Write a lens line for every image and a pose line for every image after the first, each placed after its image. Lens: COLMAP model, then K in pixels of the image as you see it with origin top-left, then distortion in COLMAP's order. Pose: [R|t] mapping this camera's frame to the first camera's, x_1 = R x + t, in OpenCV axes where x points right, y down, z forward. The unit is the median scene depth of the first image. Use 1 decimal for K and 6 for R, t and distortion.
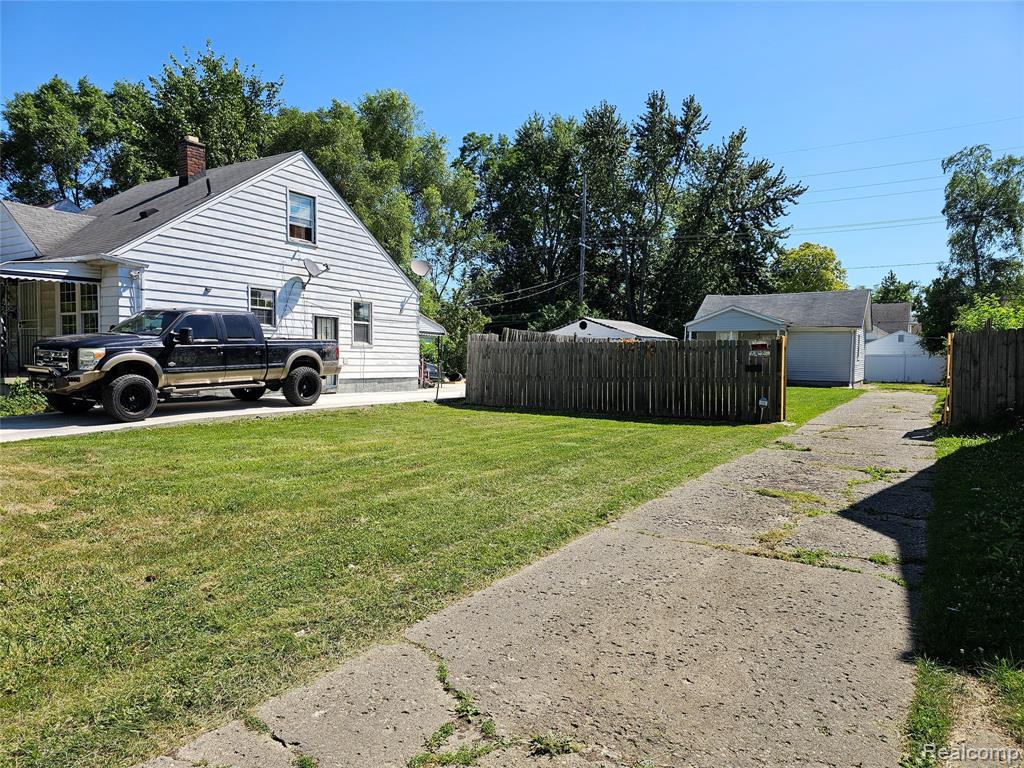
lens RADIAL K [[671.9, 0, 510.1], [0, 671.9, 391.8], [0, 0, 1]] dist [0.079784, -0.078713]
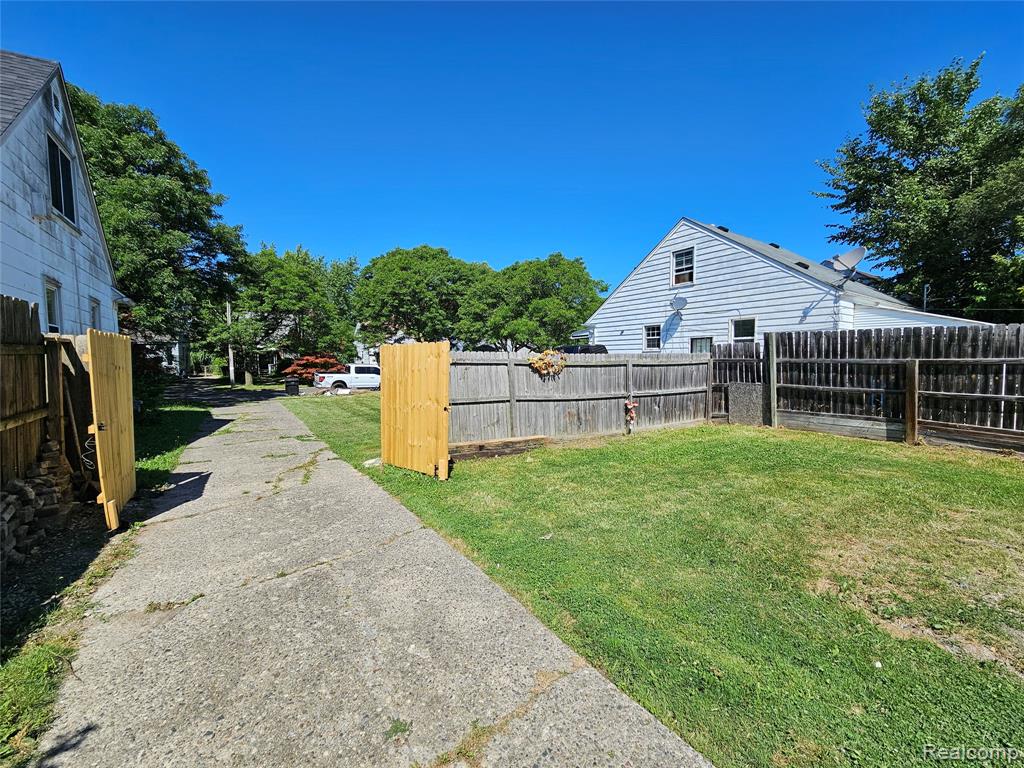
lens RADIAL K [[412.0, 0, 512.0], [0, 412.0, 384.0], [0, 0, 1]] dist [-0.001461, 0.000104]
pose [[-0.418691, 0.039144, -0.907285, 0.610608], [-0.049500, 0.996602, 0.065841, -0.062917], [0.906779, 0.072477, -0.415330, 1.083252]]
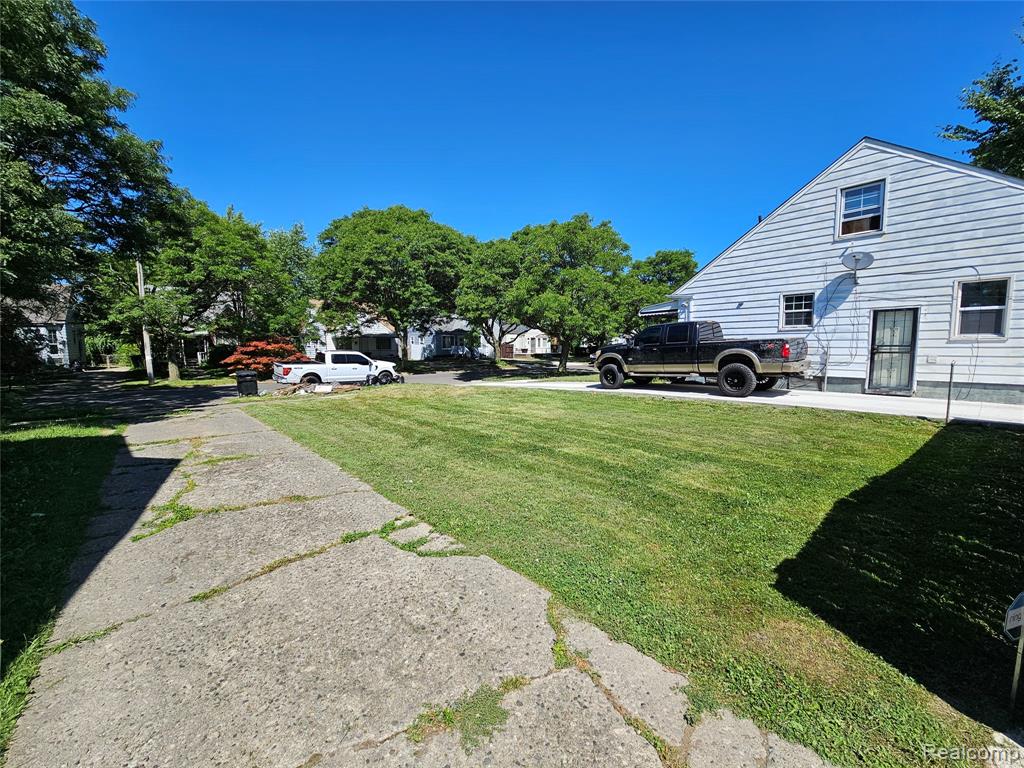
lens RADIAL K [[412.0, 0, 512.0], [0, 412.0, 384.0], [0, 0, 1]] dist [-0.001461, 0.000104]
pose [[-0.291468, 0.074725, -0.953657, 0.423174], [-0.045061, 0.994765, 0.091718, -0.043330], [0.955519, 0.069705, -0.286575, 0.735853]]
